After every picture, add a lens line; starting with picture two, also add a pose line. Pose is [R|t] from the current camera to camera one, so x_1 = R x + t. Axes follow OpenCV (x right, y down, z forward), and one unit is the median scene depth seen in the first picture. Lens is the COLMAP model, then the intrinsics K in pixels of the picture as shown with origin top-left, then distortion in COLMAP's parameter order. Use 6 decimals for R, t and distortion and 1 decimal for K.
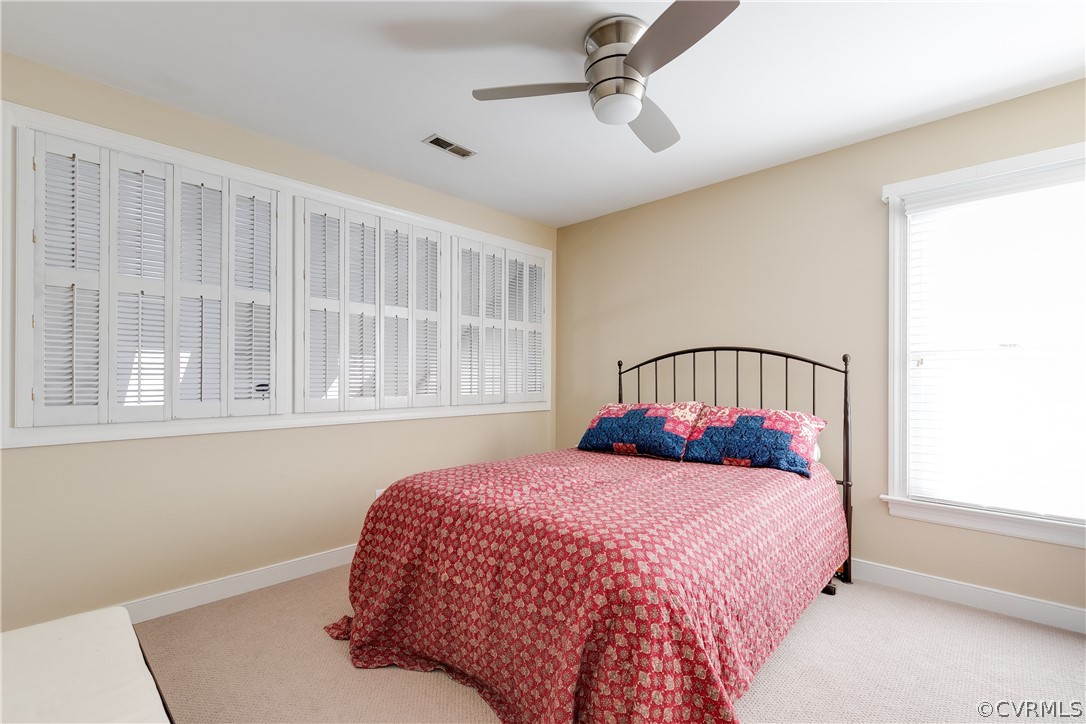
lens RADIAL K [[500.0, 0, 545.9], [0, 500.0, 381.3], [0, 0, 1]] dist [0.003000, -0.000302]
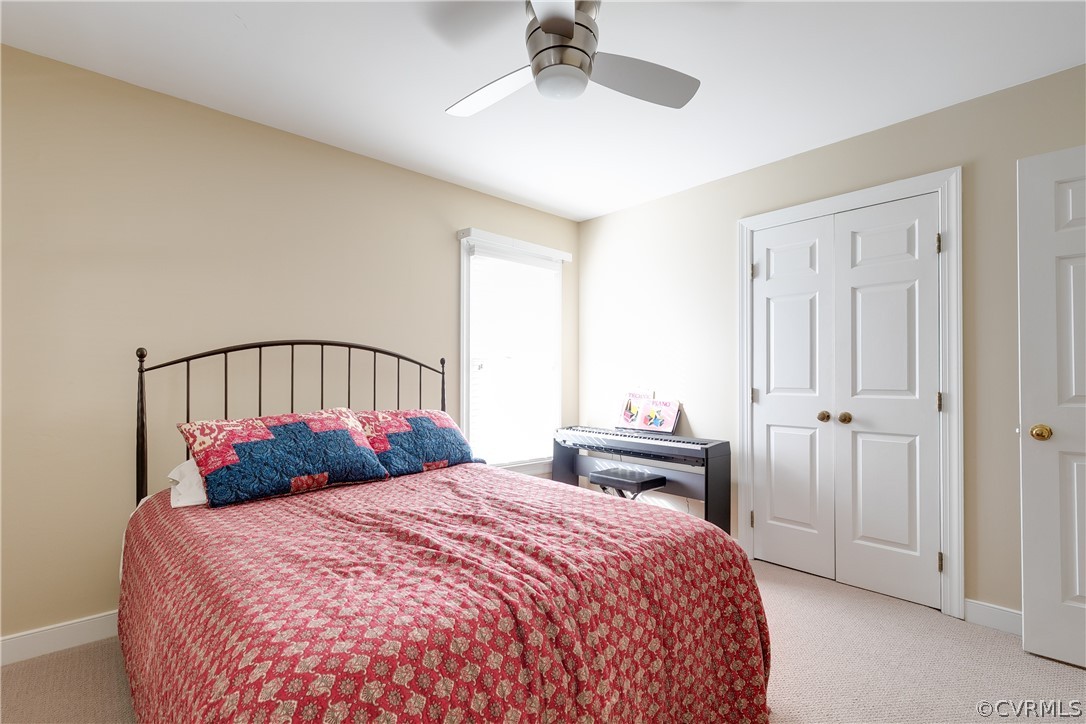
lens RADIAL K [[486.8, 0, 539.6], [0, 486.8, 375.8], [0, 0, 1]] dist [-0.001352, -0.000294]
pose [[0.064420, 0.005940, 0.997905, -0.500083], [0.009259, 0.999936, -0.006550, -0.002836], [-0.997880, 0.009662, 0.064361, 0.676345]]
